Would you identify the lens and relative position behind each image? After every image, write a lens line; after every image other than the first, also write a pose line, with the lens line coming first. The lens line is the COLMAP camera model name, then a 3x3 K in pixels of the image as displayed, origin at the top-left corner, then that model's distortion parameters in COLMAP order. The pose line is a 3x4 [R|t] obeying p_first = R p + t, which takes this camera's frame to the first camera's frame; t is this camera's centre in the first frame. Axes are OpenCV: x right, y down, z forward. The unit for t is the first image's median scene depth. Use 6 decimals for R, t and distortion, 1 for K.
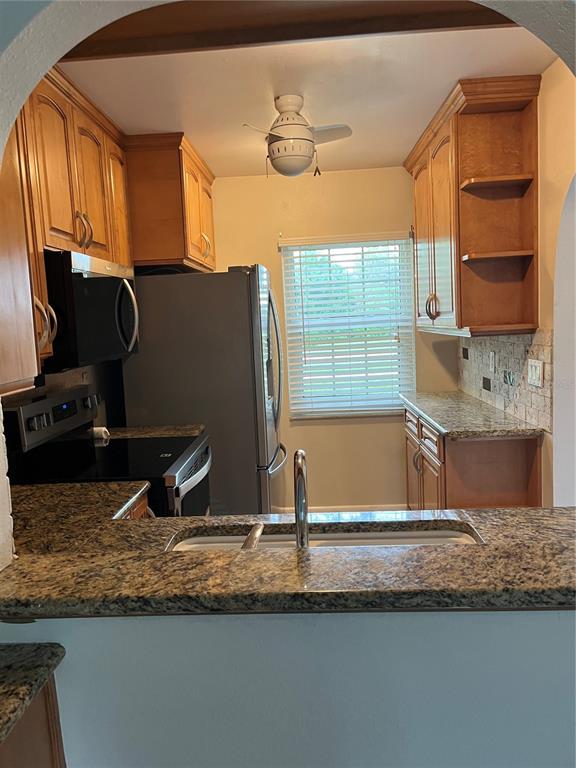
lens RADIAL K [[585.2, 0, 288.0], [0, 585.2, 384.0], [0, 0, 1]] dist [0.072712, -0.096273]
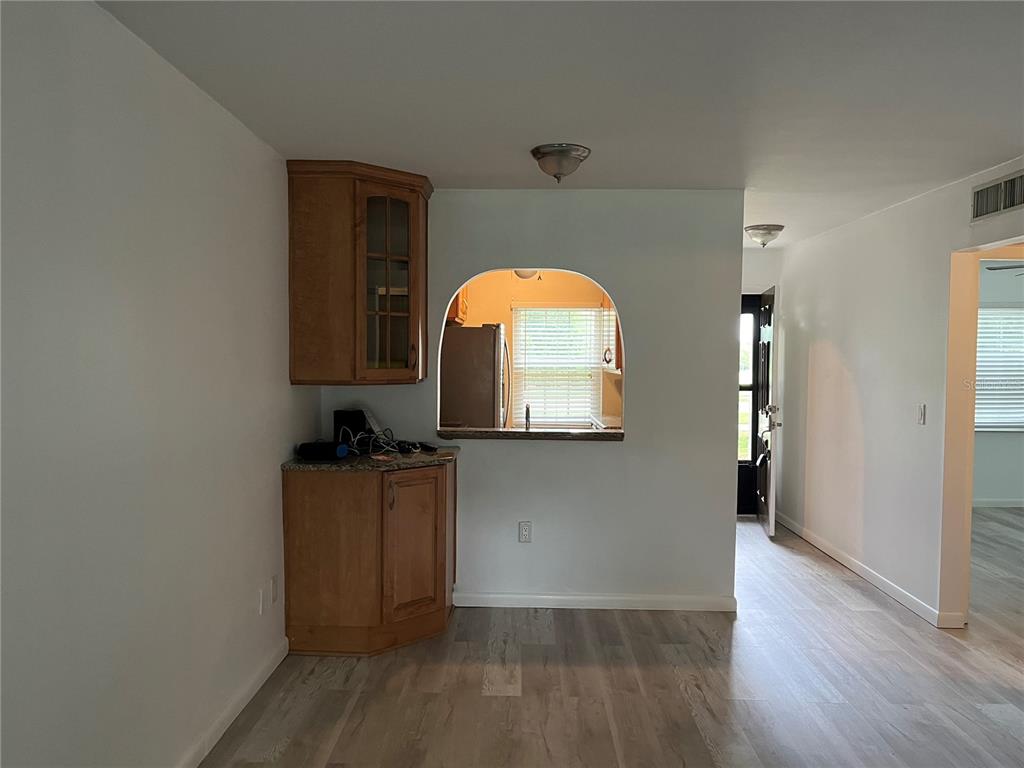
lens RADIAL K [[780.2, 0, 512.4], [0, 780.2, 389.7], [0, 0, 1]] dist [0.072712, -0.096273]
pose [[0.998062, 0.060240, 0.015625, -0.037245], [-0.059054, 0.995962, -0.067624, 0.116781], [-0.019635, 0.066571, 0.997588, -1.078959]]
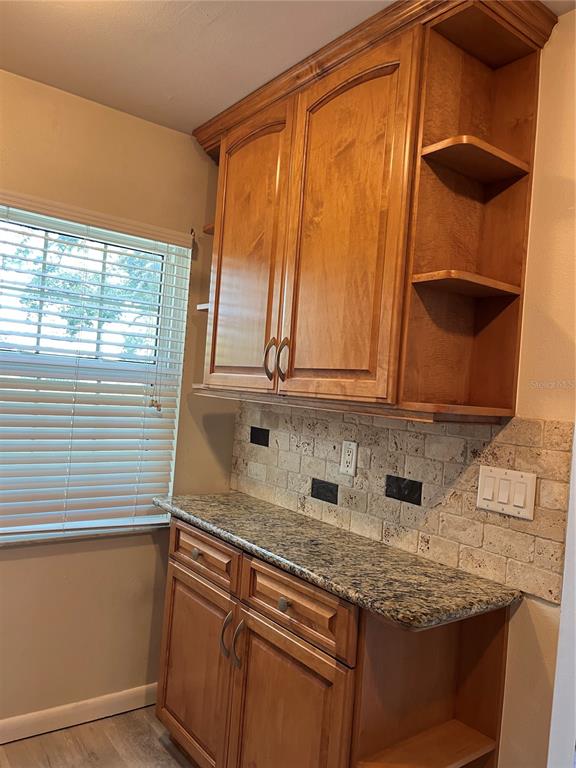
lens RADIAL K [[579.0, 0, 288.0], [0, 579.0, 384.0], [0, 0, 1]] dist [0.055508, -0.079156]
pose [[0.778865, 0.110449, 0.617390, -0.103327], [-0.040994, 0.991232, -0.125612, -0.037242], [-0.625851, 0.072525, 0.776564, 0.578919]]
